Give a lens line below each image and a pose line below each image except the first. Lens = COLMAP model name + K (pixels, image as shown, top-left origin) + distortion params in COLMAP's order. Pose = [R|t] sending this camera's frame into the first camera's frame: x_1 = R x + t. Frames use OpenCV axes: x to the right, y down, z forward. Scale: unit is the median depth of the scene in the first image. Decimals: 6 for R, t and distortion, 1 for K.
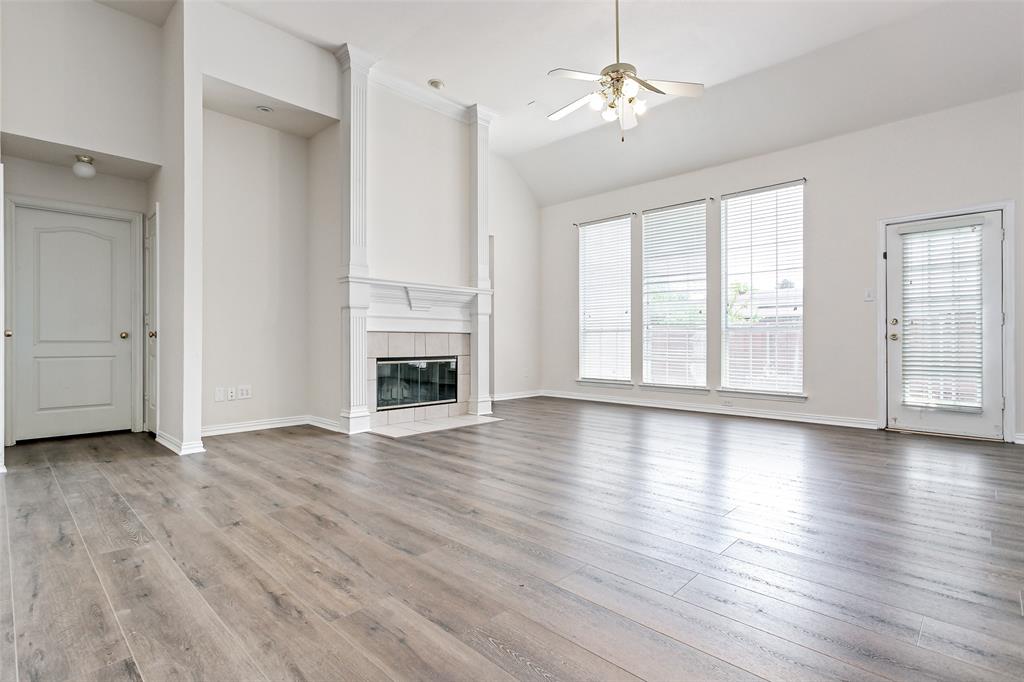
lens RADIAL K [[493.4, 0, 511.6], [0, 493.4, 340.6], [0, 0, 1]] dist [0.005484, -0.001201]
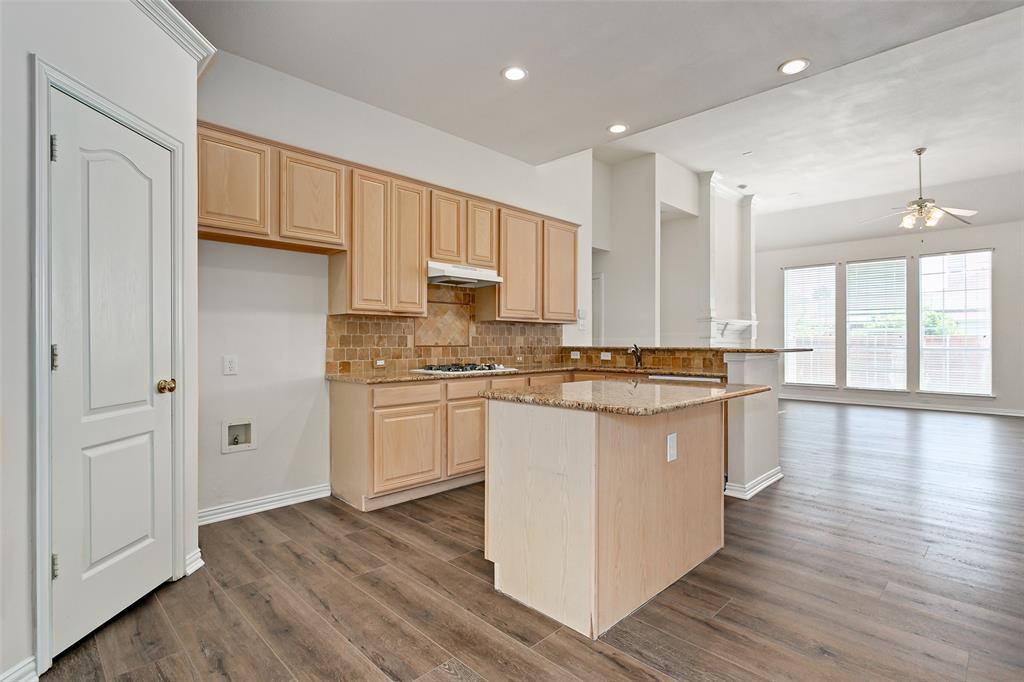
lens RADIAL K [[493.4, 0, 501.8], [0, 493.4, 339.3], [0, 0, 1]] dist [0.005484, -0.001201]
pose [[0.999592, 0.002862, -0.028423, -1.003048], [-0.003003, 0.999983, -0.004901, -0.055804], [0.028409, 0.004985, 0.999584, -0.616918]]
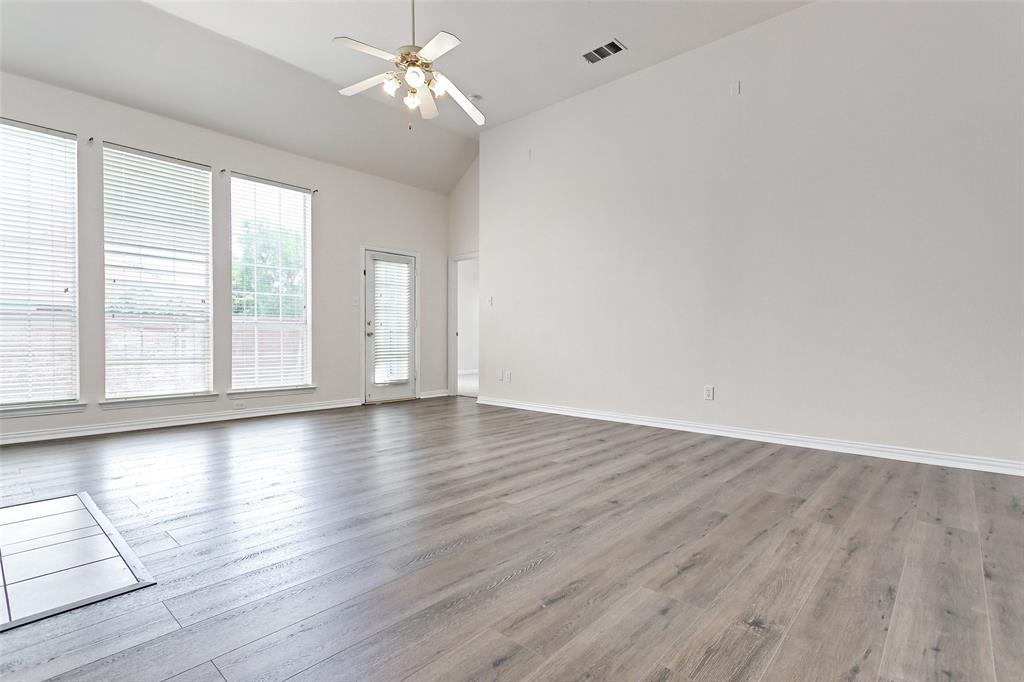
lens RADIAL K [[493.4, 0, 512.0], [0, 493.4, 338.0], [0, 0, 1]] dist [0.005484, -0.001201]
pose [[-0.033244, -0.001236, 0.999447, -0.643014], [-0.003405, 0.999994, 0.001123, 0.000377], [-0.999441, -0.003366, -0.033248, 0.725440]]
